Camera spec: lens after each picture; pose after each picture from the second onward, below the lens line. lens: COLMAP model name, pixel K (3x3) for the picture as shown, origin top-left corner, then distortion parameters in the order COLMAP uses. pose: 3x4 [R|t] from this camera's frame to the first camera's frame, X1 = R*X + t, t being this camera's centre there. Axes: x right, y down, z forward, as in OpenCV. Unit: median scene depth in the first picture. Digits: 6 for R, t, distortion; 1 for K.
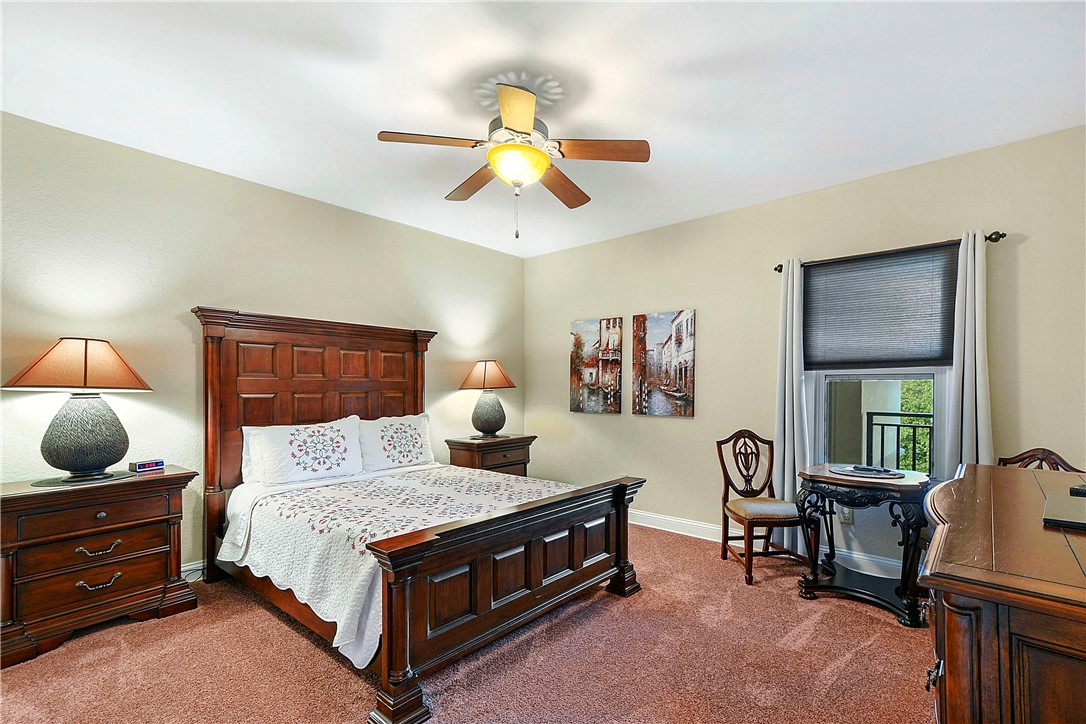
lens RADIAL K [[480.5, 0, 562.1], [0, 480.5, 393.5], [0, 0, 1]] dist [-0.001983, -0.000173]
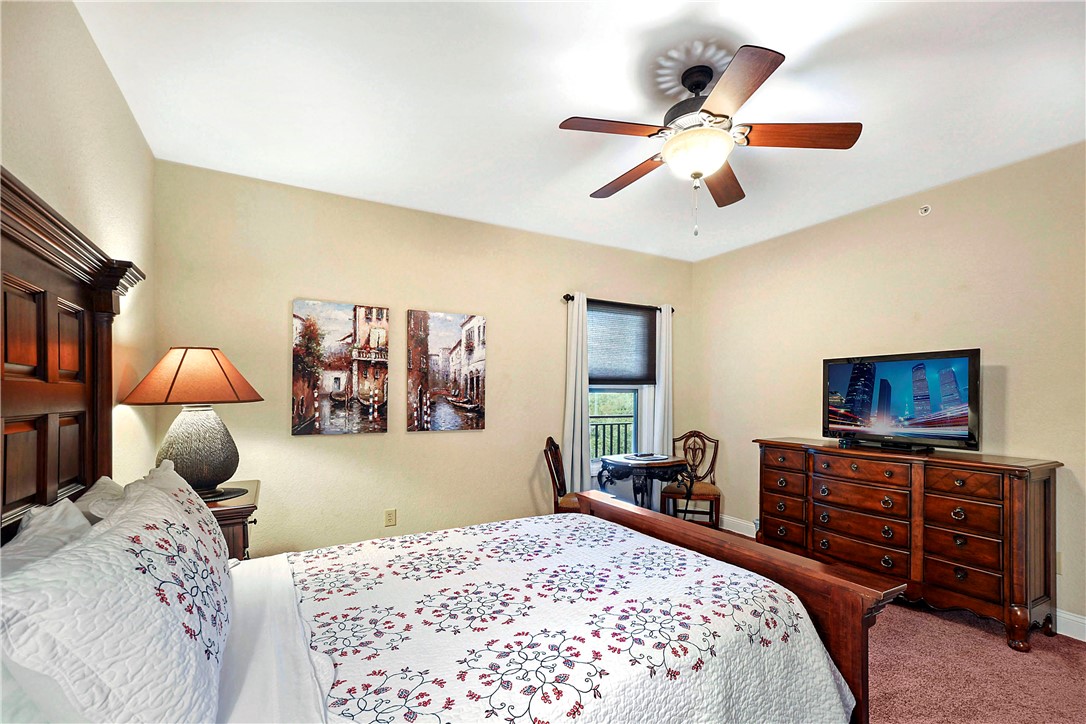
lens RADIAL K [[482.1, 0, 540.4], [0, 482.1, 414.1], [0, 0, 1]] dist [-0.000316, -0.000064]
pose [[0.357143, -0.034682, 0.933406, -0.525441], [0.010692, 0.999397, 0.033043, -0.010629], [-0.933989, -0.001821, 0.357298, 0.492567]]
